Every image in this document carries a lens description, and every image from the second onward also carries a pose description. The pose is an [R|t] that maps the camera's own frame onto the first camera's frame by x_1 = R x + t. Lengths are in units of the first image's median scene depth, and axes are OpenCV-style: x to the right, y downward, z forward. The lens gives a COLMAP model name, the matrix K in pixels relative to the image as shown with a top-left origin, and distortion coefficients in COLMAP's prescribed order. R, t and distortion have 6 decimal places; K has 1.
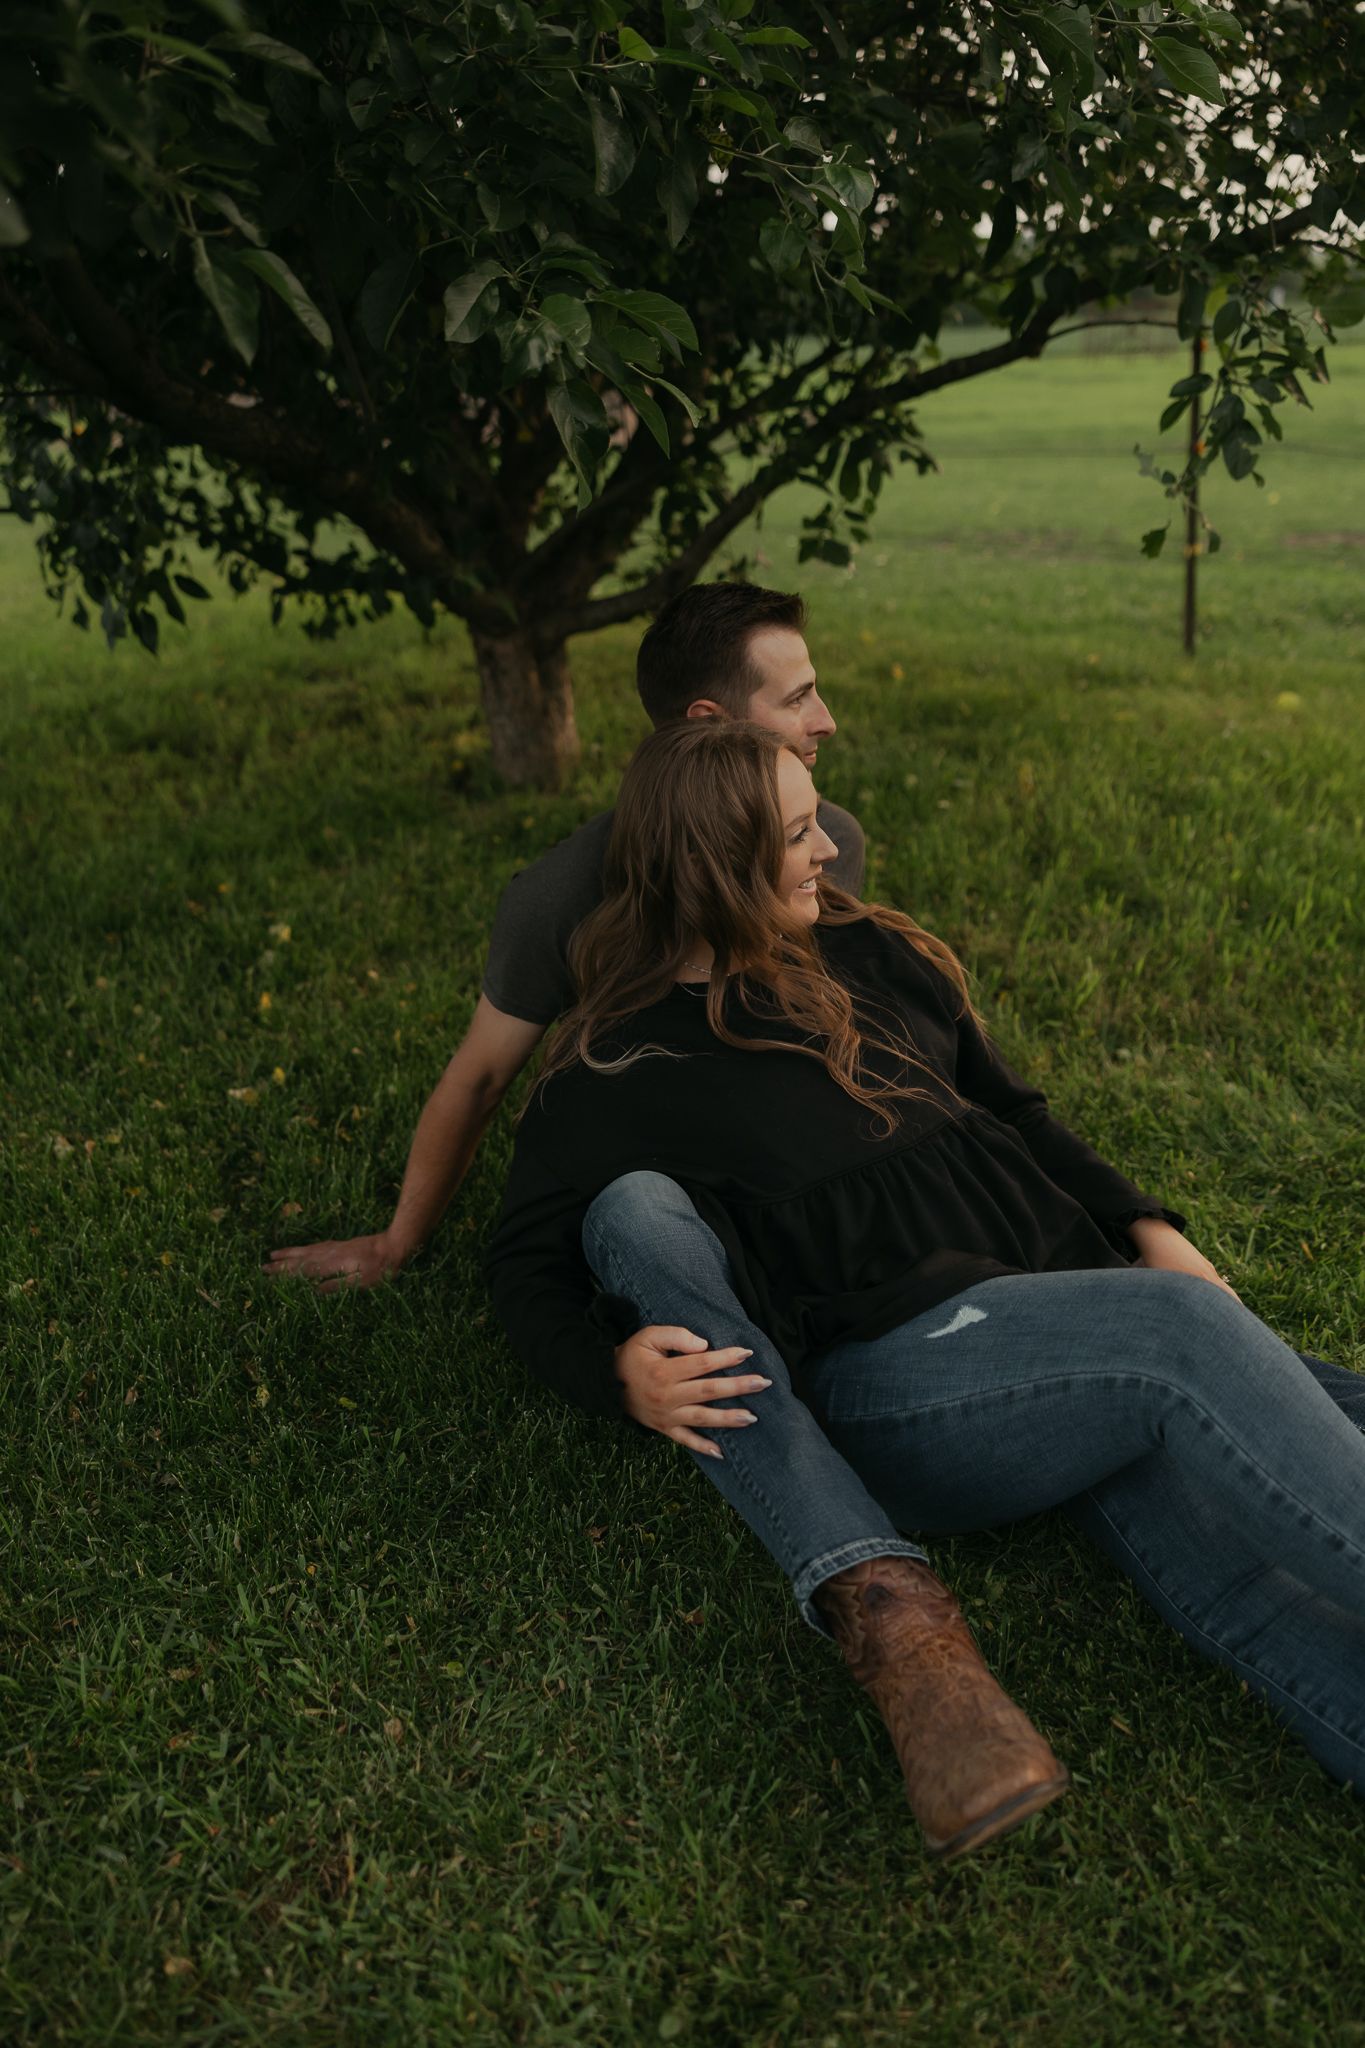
lens RADIAL K [[1679.6, 0, 682.5], [0, 1679.6, 1024.0], [0, 0, 1]] dist [-0.039946, 0.000771]
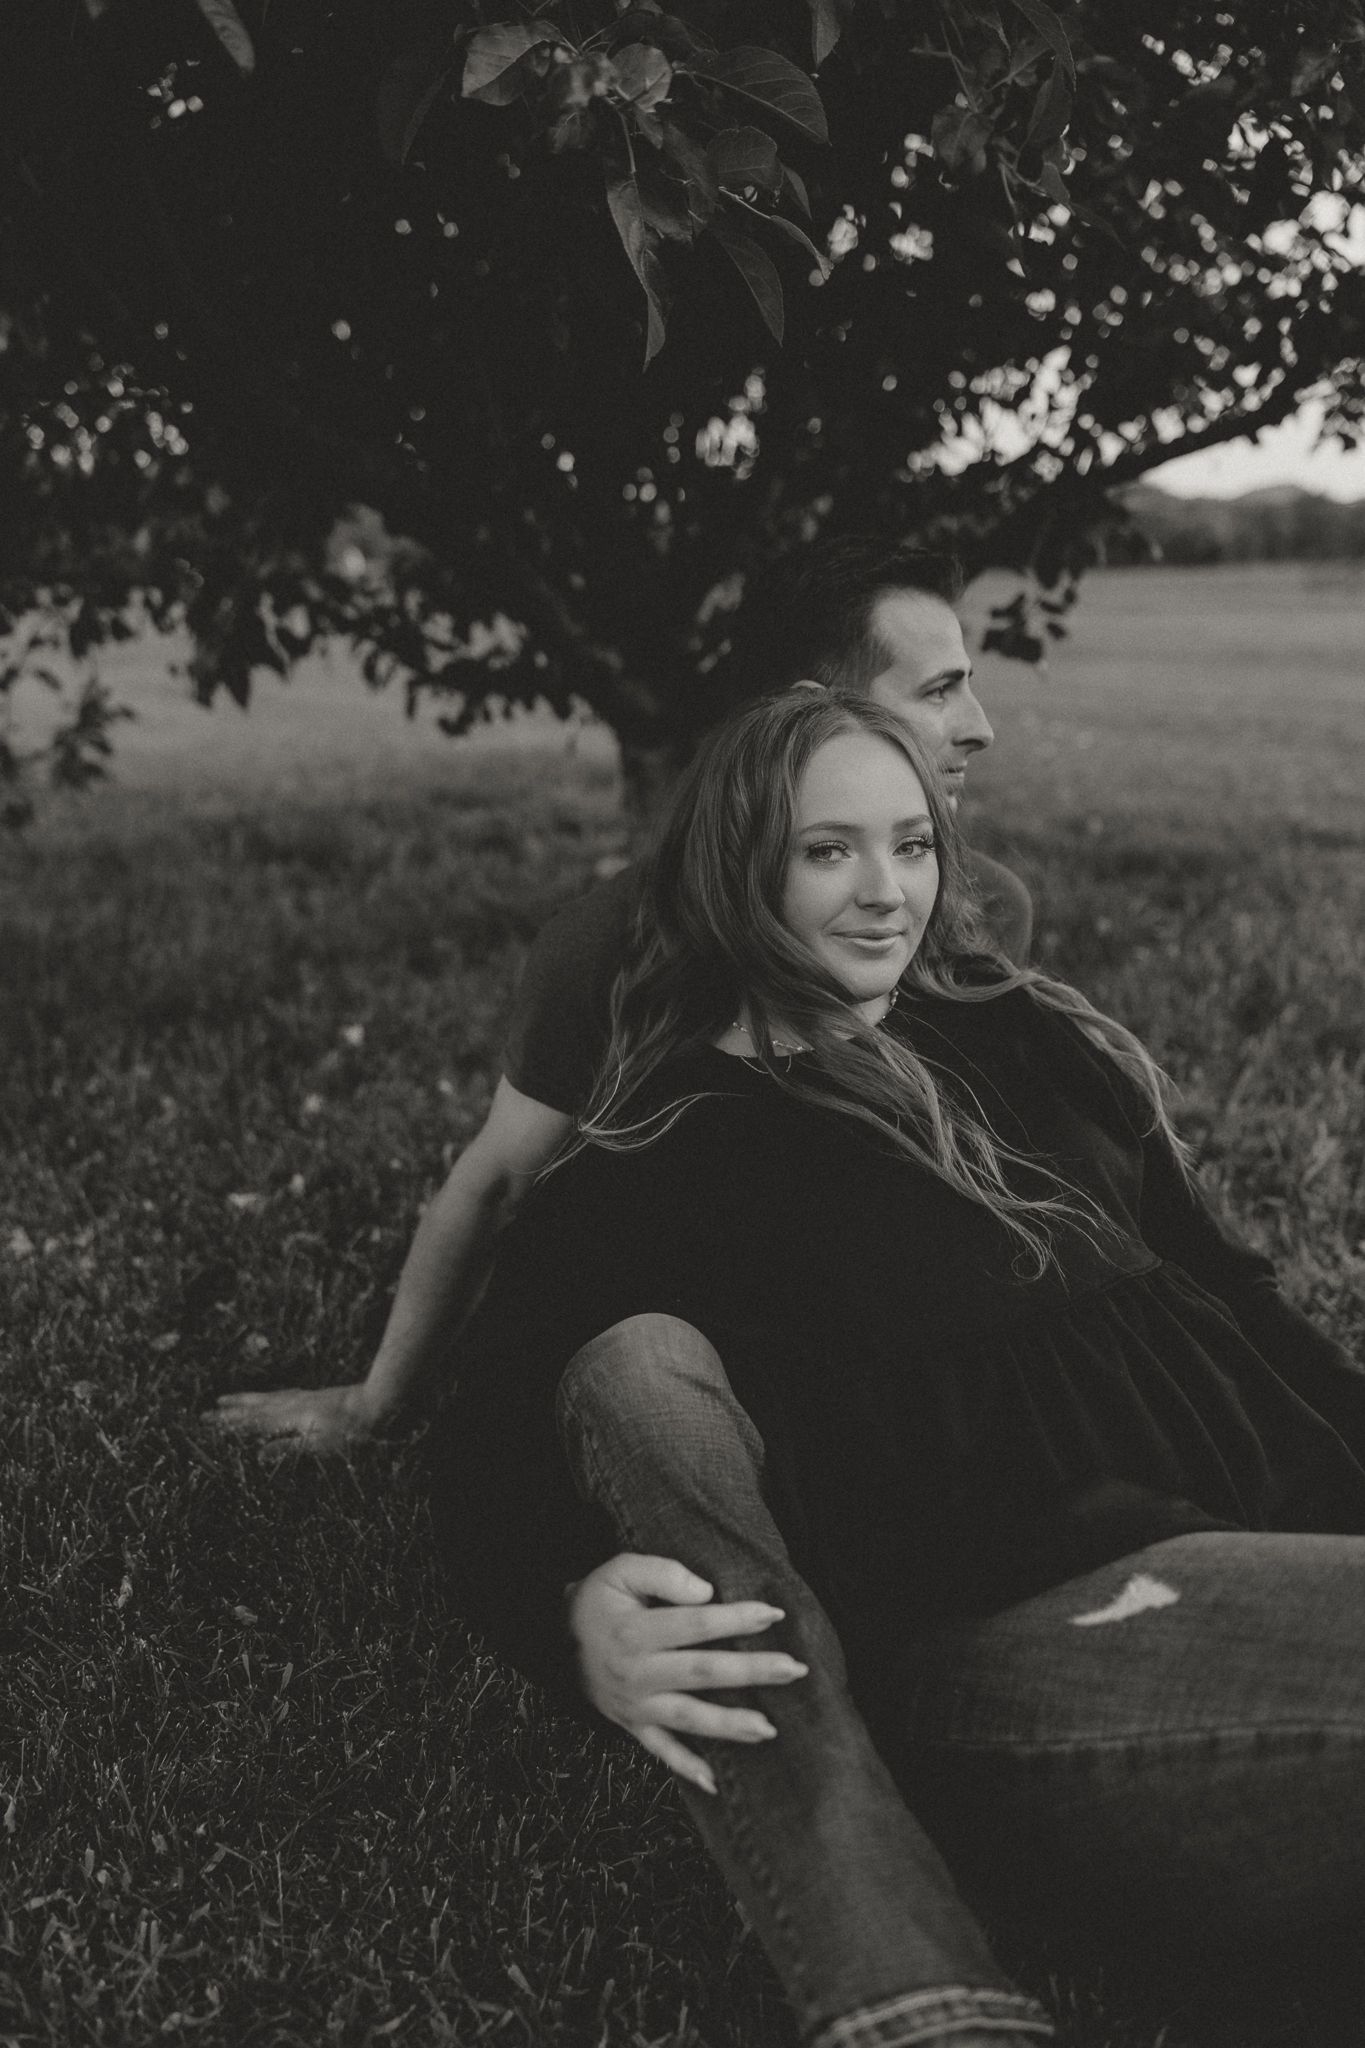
lens RADIAL K [[1584.8, 0, 682.5], [0, 1584.8, 1024.0], [0, 0, 1]] dist [-0.022342, 0.004197]
pose [[0.989411, 0.067670, -0.128399, 0.042904], [-0.084291, 0.988085, -0.128779, 0.038775], [0.118155, 0.138238, 0.983326, 0.260124]]
